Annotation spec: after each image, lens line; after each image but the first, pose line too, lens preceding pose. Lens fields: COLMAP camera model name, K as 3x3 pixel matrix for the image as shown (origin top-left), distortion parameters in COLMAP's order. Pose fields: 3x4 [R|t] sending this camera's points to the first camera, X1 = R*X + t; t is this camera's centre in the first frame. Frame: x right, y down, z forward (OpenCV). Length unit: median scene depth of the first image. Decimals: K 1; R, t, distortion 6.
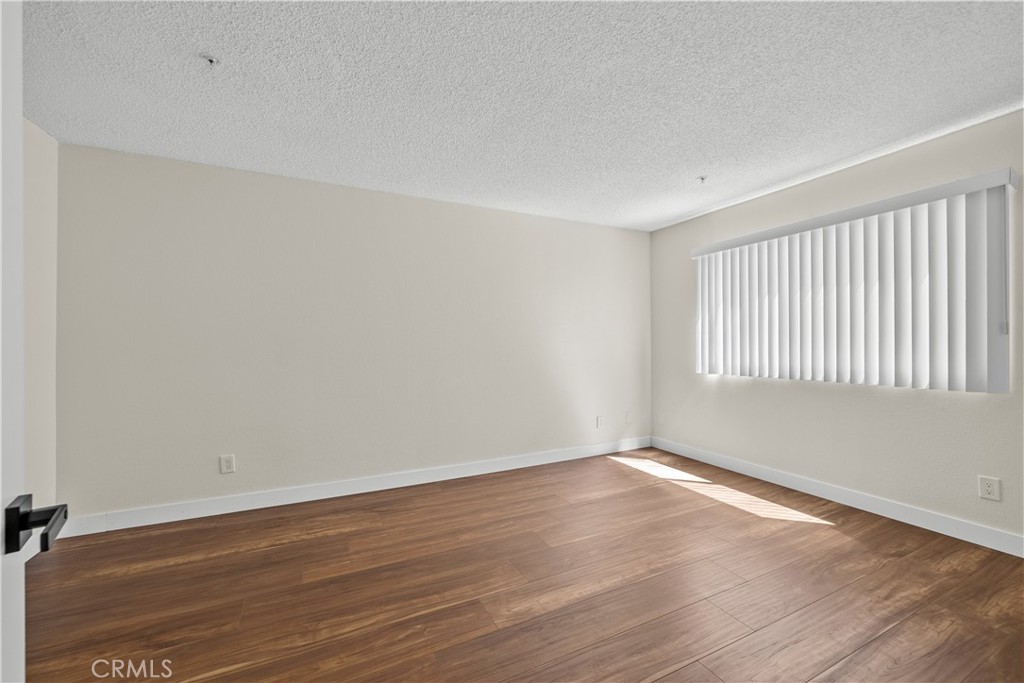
lens RADIAL K [[415.1, 0, 515.9], [0, 415.1, 343.5], [0, 0, 1]] dist [-0.003421, 0.000280]
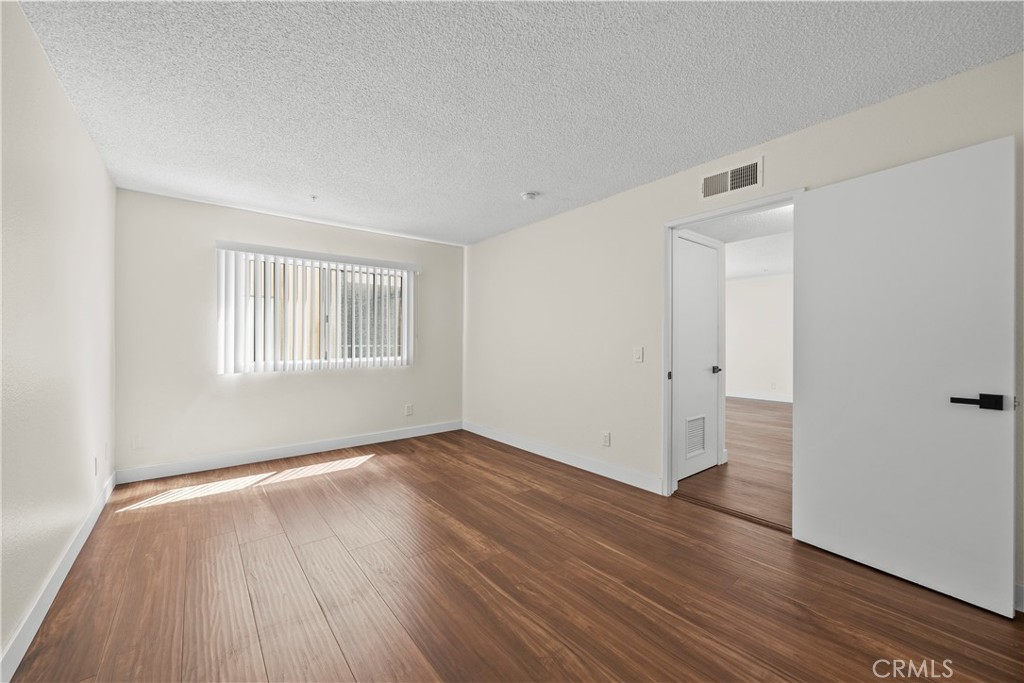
lens RADIAL K [[389.5, 0, 515.8], [0, 389.5, 337.1], [0, 0, 1]] dist [-0.002506, -0.000176]
pose [[-0.227286, 0.014832, 0.973715, -0.813948], [0.002081, 0.999889, -0.014745, 0.005192], [-0.973826, -0.001325, -0.227292, 0.791047]]
